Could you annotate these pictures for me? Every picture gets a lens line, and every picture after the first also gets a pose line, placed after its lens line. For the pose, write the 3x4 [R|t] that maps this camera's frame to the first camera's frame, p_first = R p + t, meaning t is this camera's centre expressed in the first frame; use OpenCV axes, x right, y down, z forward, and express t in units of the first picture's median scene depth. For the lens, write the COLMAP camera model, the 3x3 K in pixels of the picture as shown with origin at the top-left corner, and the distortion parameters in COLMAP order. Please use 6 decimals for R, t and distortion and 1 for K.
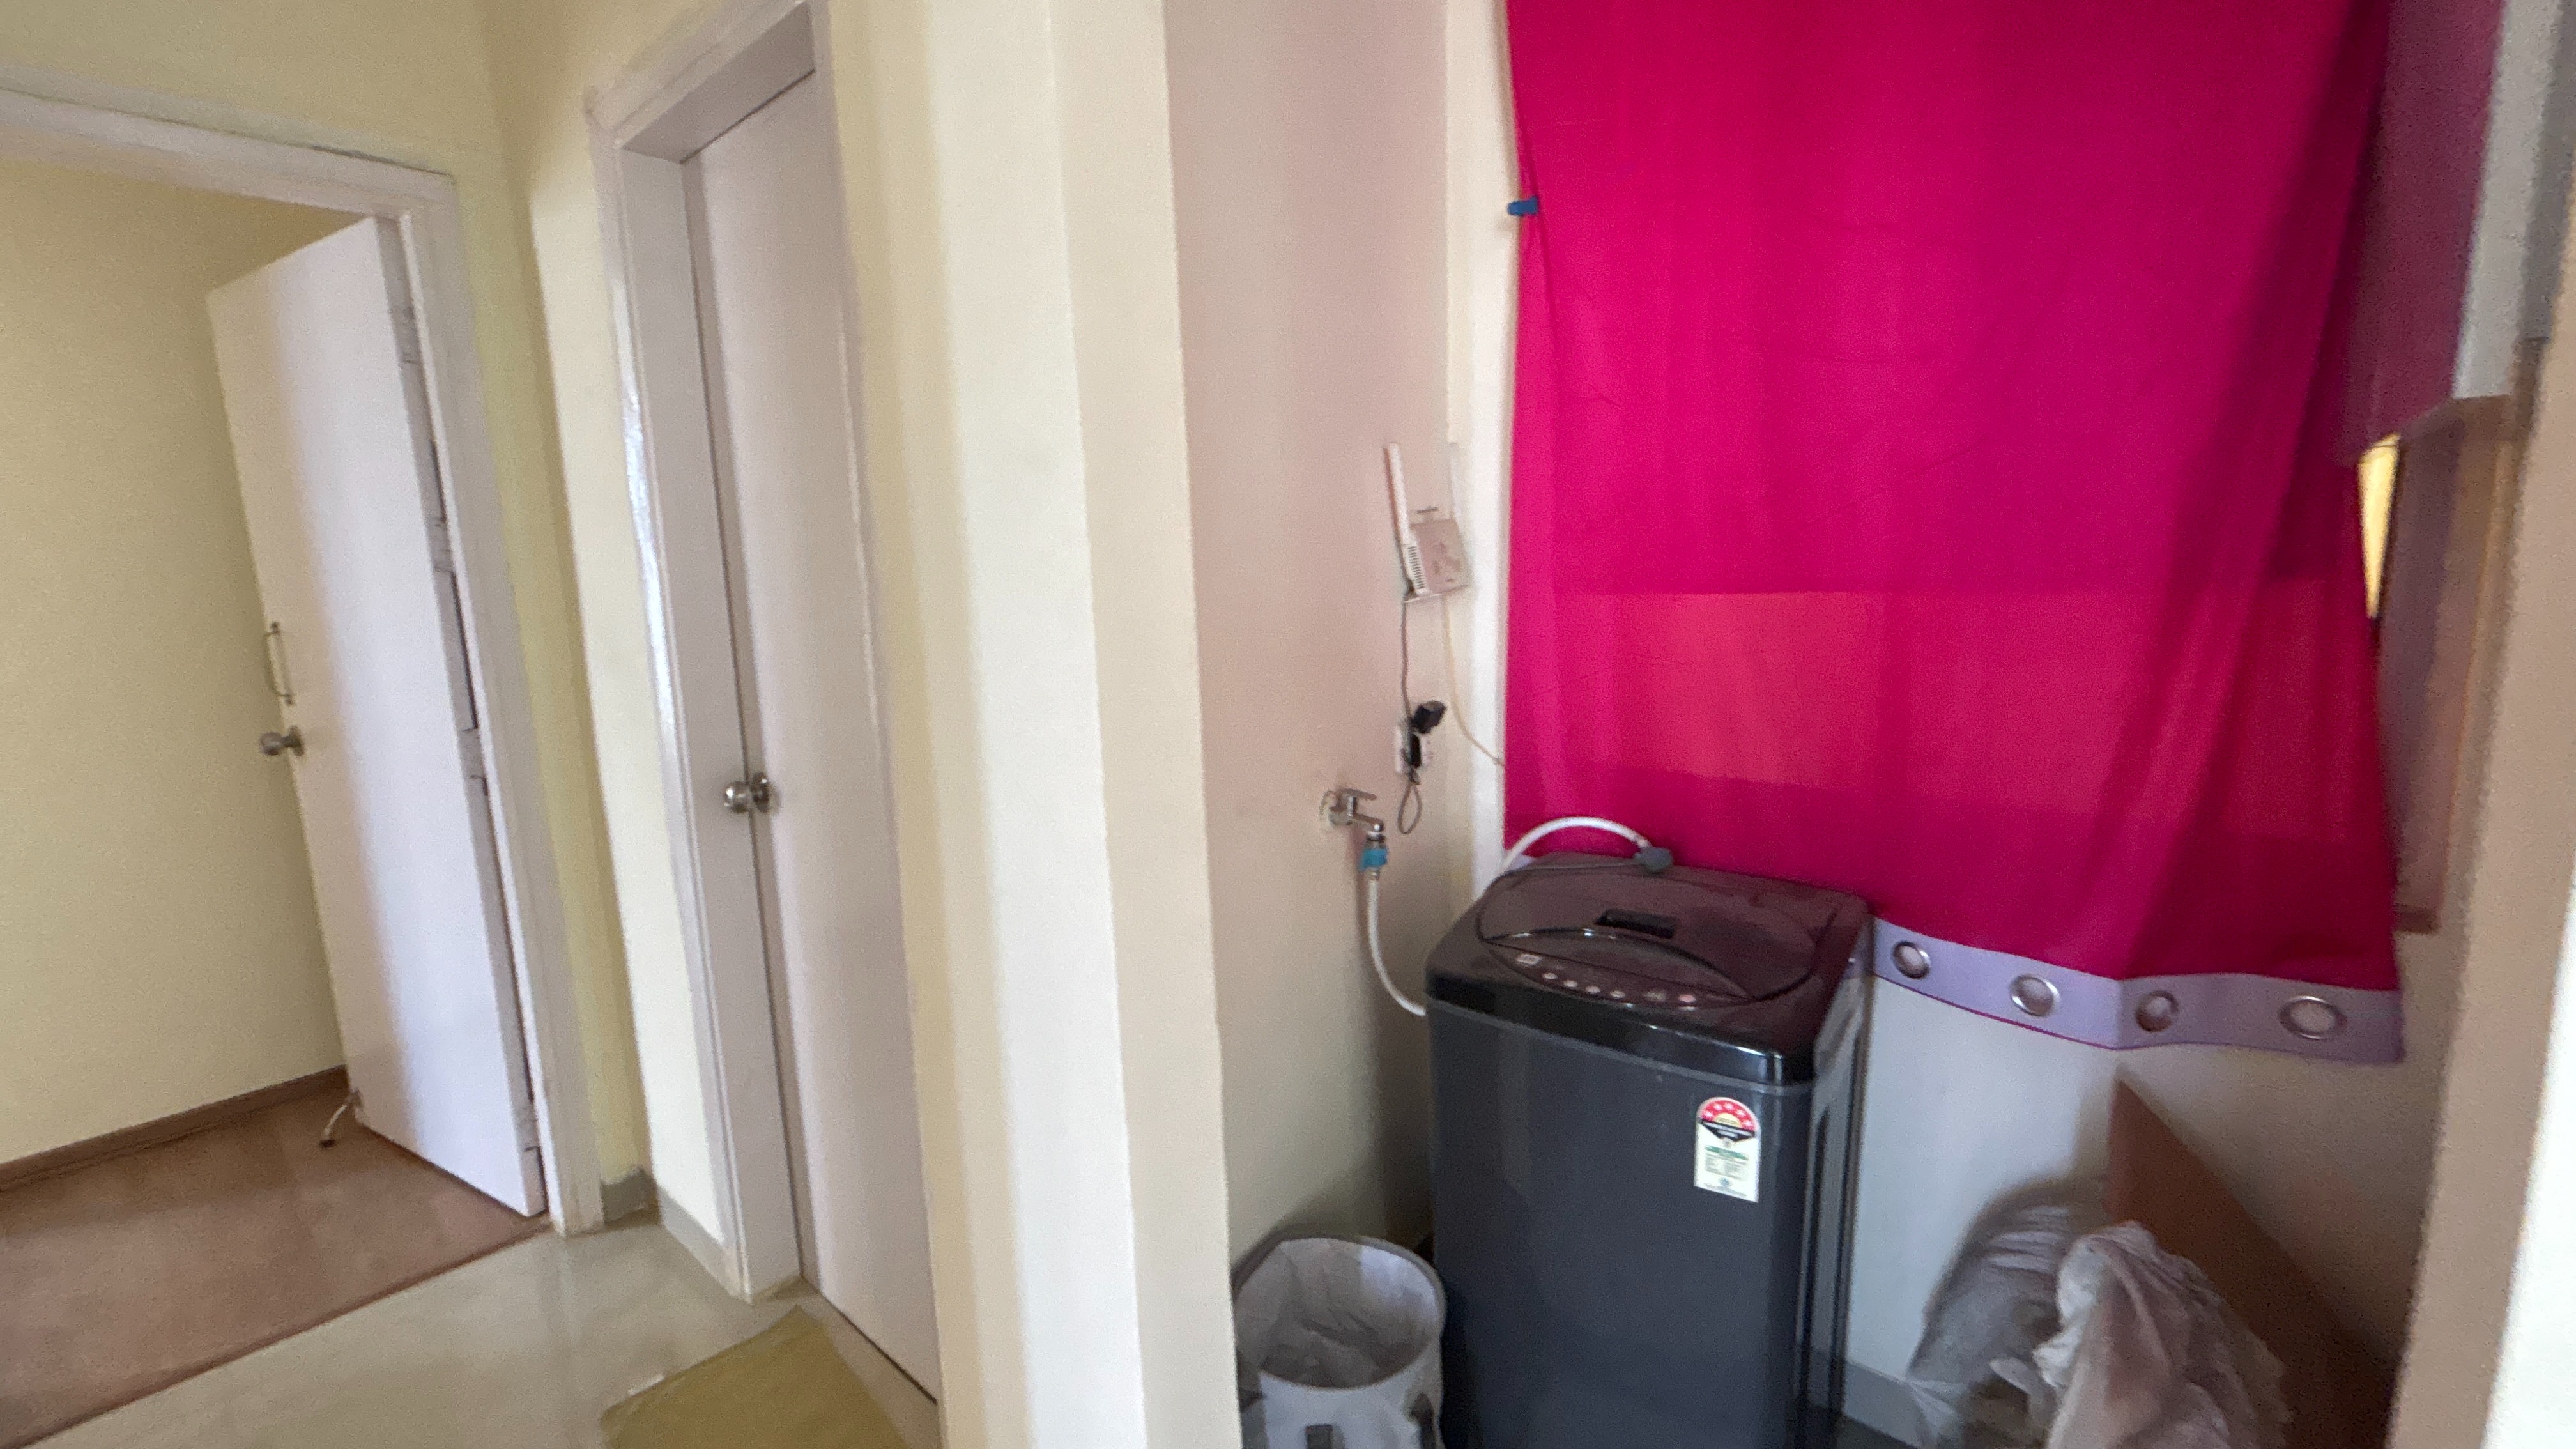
lens RADIAL K [[1052.5, 0, 1288.0], [0, 1052.5, 724.5], [0, 0, 1]] dist [-0.002342, -0.000747]
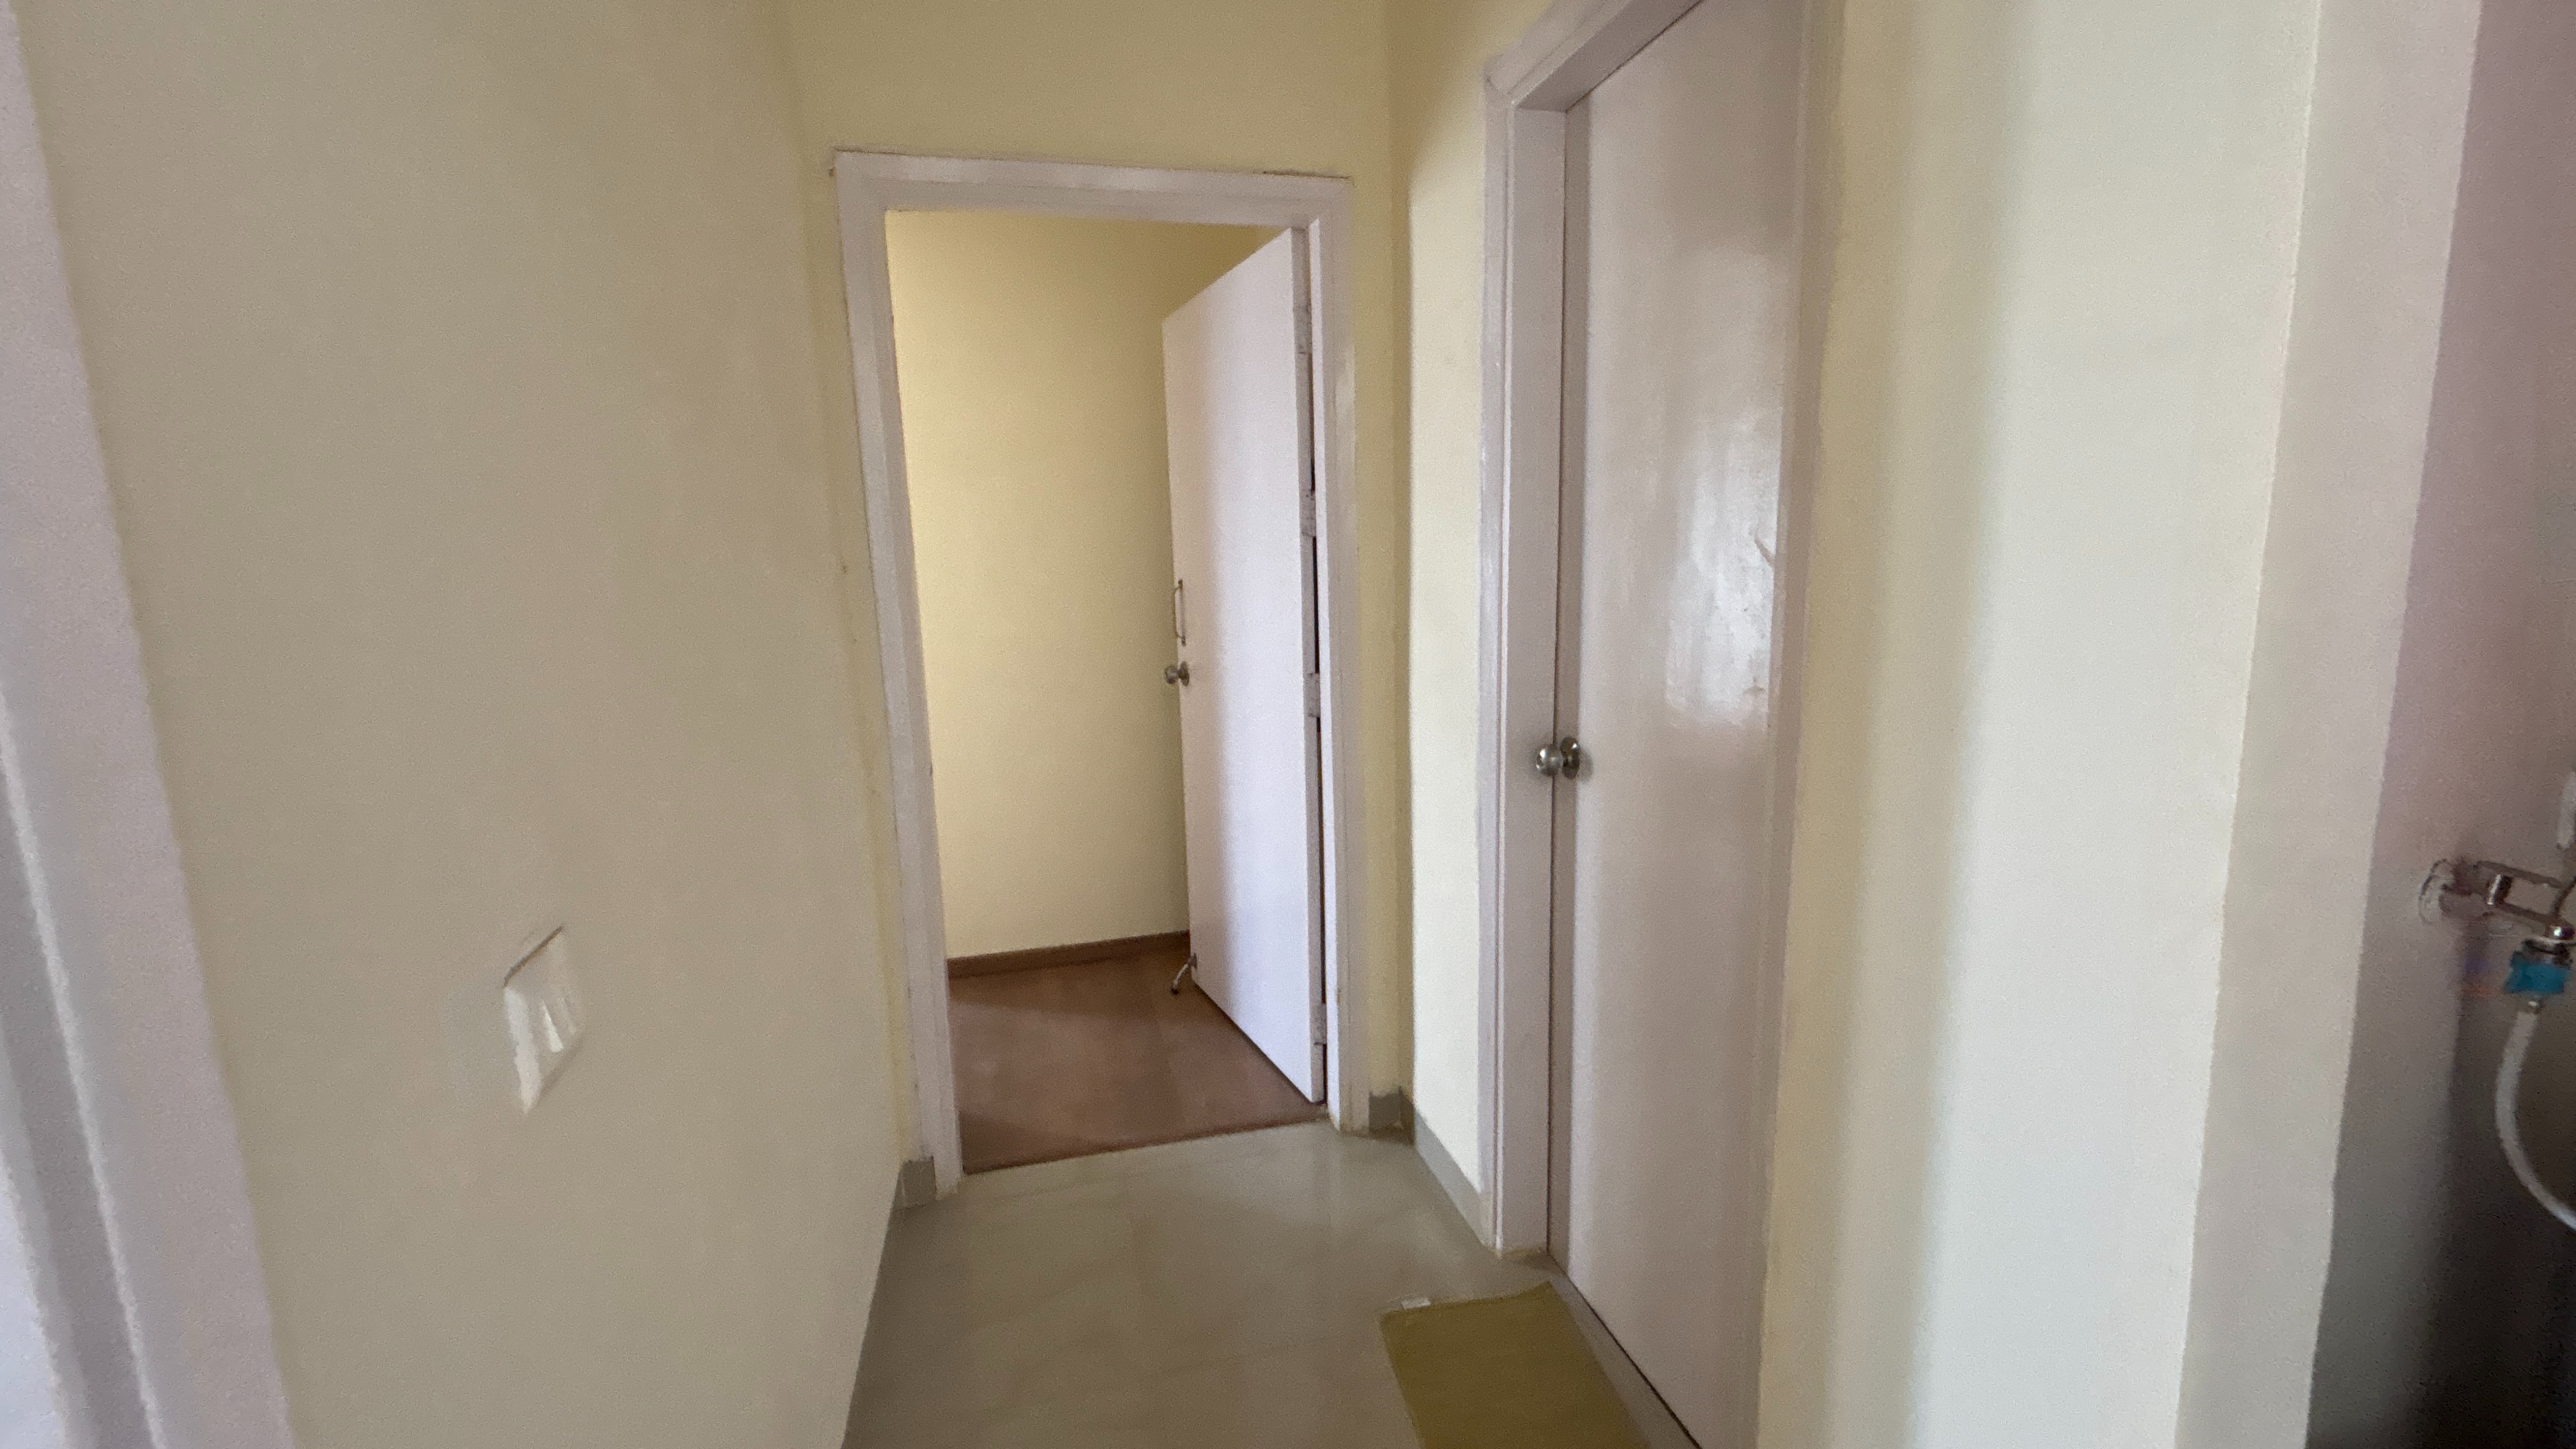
lens RADIAL K [[1052.5, 0, 1288.0], [0, 1052.5, 724.5], [0, 0, 1]] dist [-0.002342, -0.000747]
pose [[0.812201, 0.098816, -0.574948, -0.133065], [-0.089272, 0.994995, 0.044899, 0.011078], [0.576507, 0.014860, 0.816957, 0.044226]]
